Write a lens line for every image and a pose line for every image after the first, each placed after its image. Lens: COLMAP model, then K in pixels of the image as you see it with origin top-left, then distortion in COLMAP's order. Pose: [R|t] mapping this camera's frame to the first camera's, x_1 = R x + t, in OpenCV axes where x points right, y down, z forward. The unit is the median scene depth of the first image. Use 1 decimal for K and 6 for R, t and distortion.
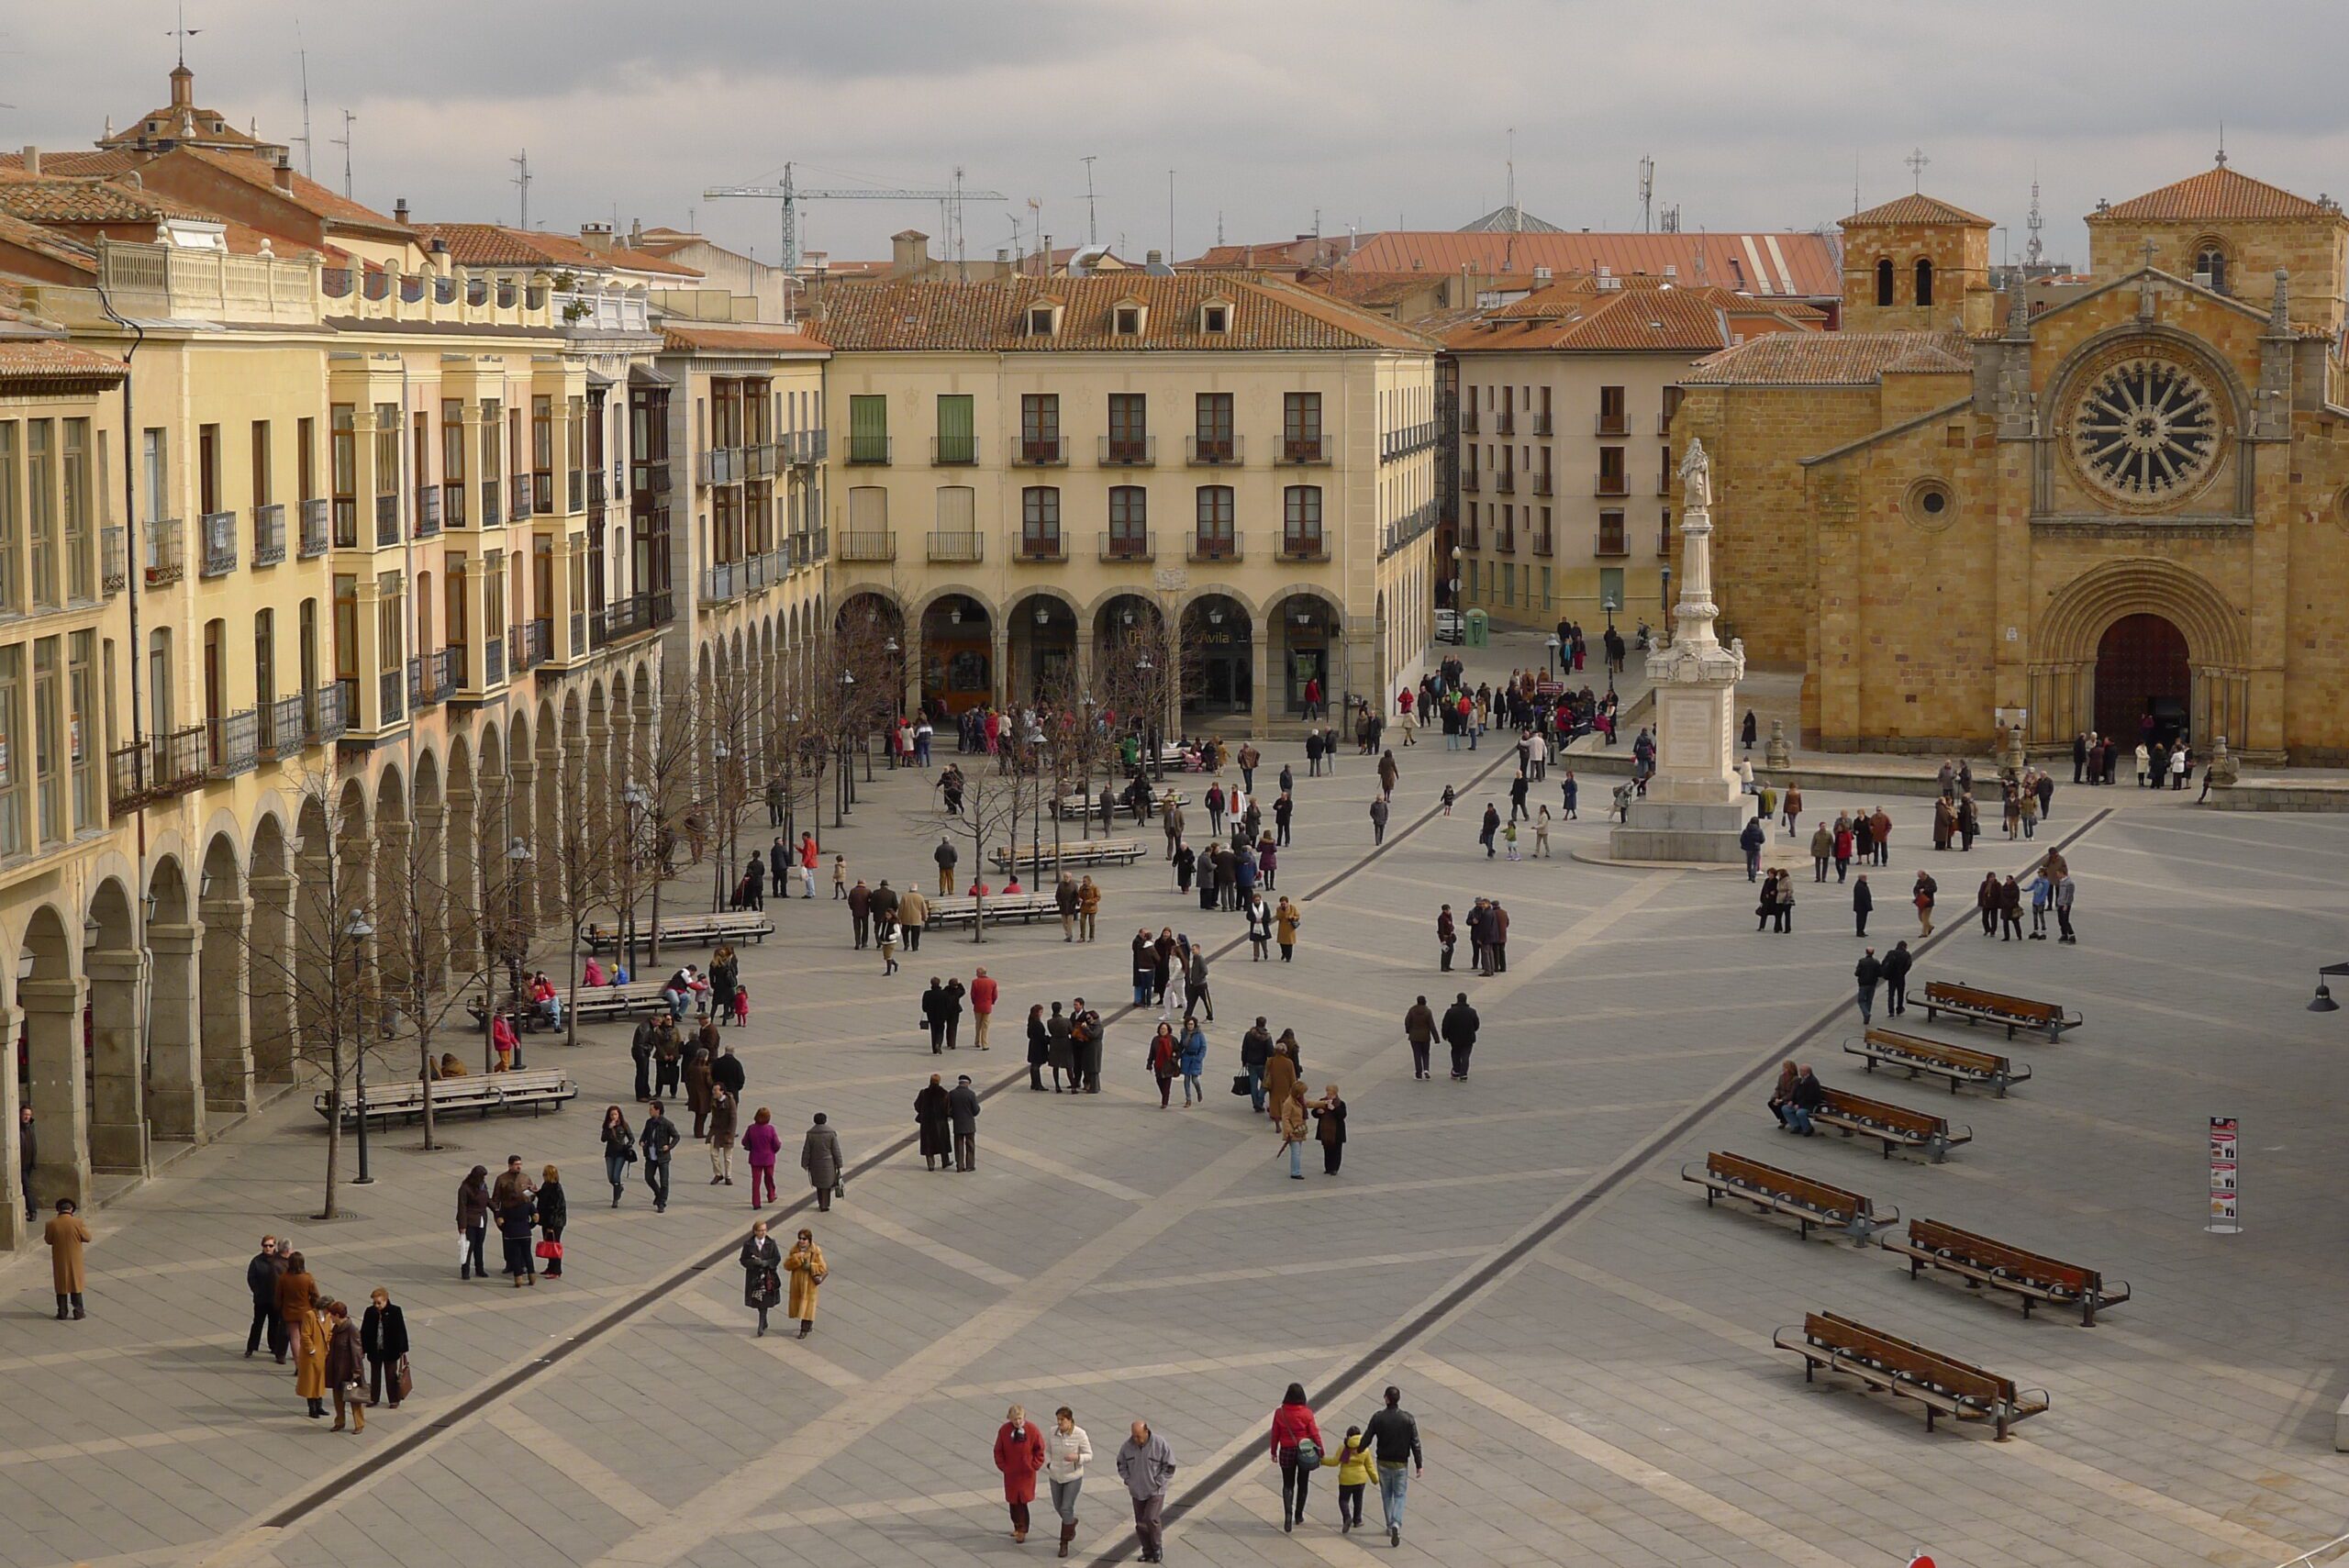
lens RADIAL K [[4559.0, 0, 1174.2], [0, 4559.0, 783.9], [0, 0, 1]] dist [-0.228051, 0.000000]
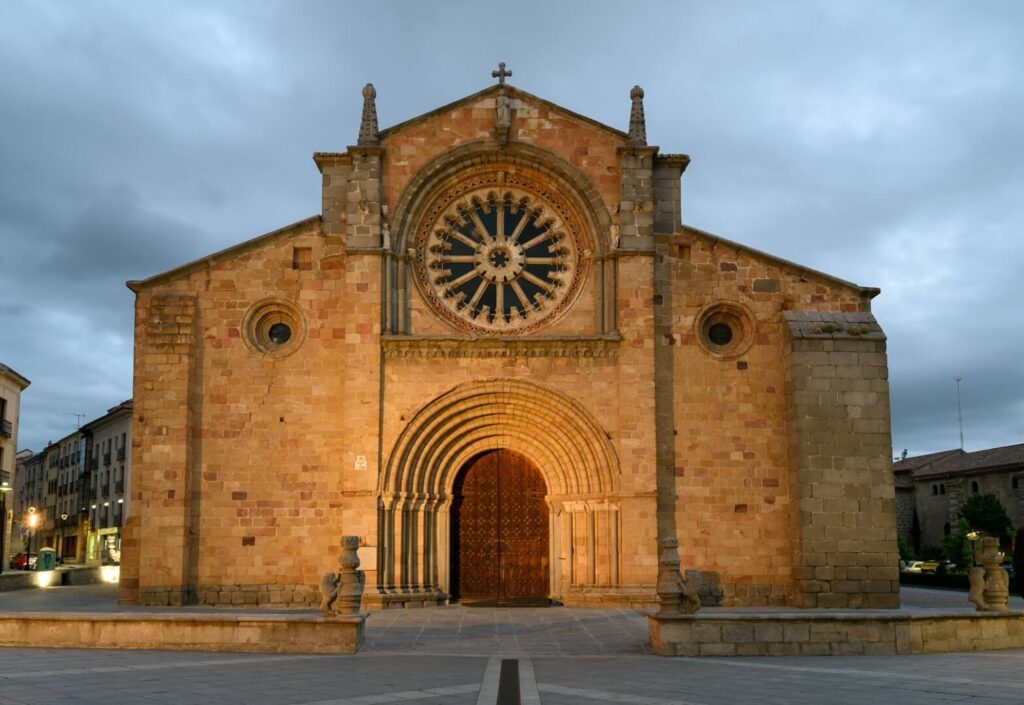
lens RADIAL K [[1130.6, 0, 511.6], [0, 1130.6, 352.2], [0, 0, 1]] dist [0.063379, 0.000000]
pose [[0.959705, 0.039150, 0.278268, 0.150082], [0.034436, 0.966399, -0.254729, 0.004258], [-0.278890, 0.254047, 0.926110, 0.775313]]
